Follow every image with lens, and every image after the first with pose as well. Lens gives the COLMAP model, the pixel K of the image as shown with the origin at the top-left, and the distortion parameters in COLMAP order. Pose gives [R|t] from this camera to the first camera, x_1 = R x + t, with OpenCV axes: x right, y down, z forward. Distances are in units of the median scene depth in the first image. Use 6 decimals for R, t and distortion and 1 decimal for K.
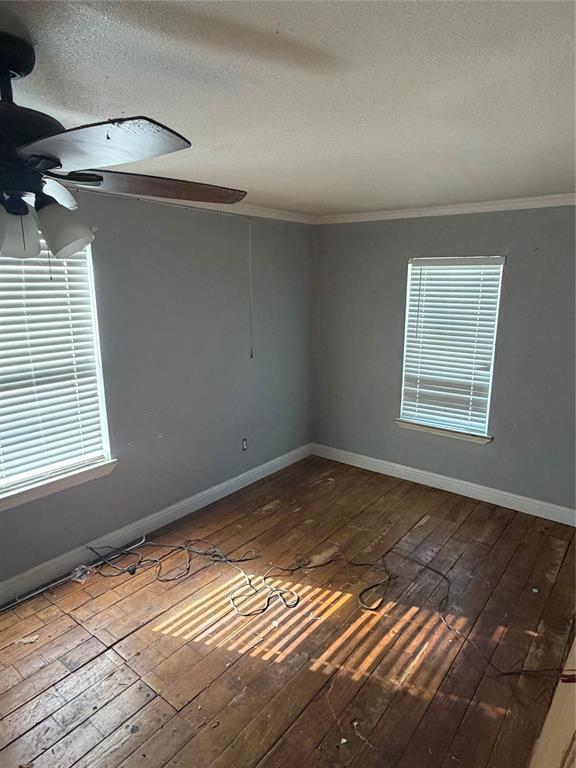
lens RADIAL K [[464.7, 0, 287.6], [0, 464.7, 384.0], [0, 0, 1]] dist [-0.008111, 0.005293]
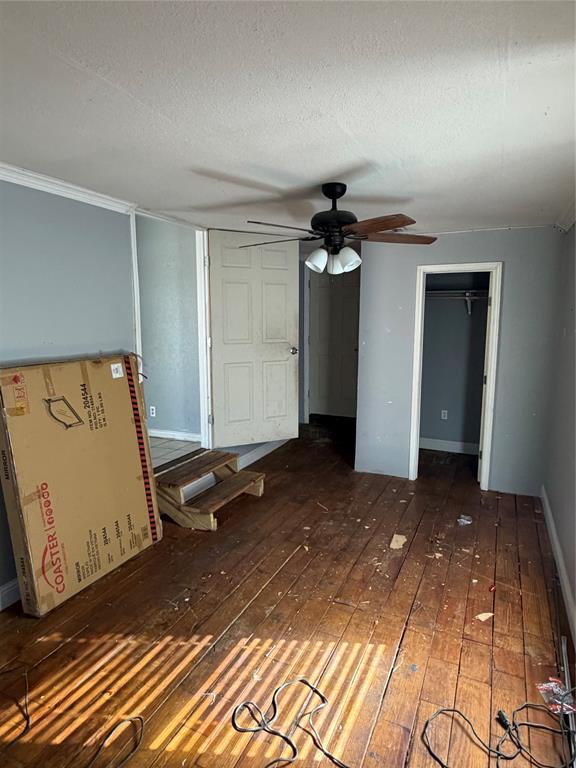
lens RADIAL K [[464.7, 0, 288.6], [0, 464.7, 384.8], [0, 0, 1]] dist [-0.008111, 0.005293]
pose [[-0.972399, 0.025314, -0.231948, 0.098778], [-0.059834, 0.933801, 0.352753, -0.275123], [0.225523, 0.356895, -0.906513, 1.613972]]
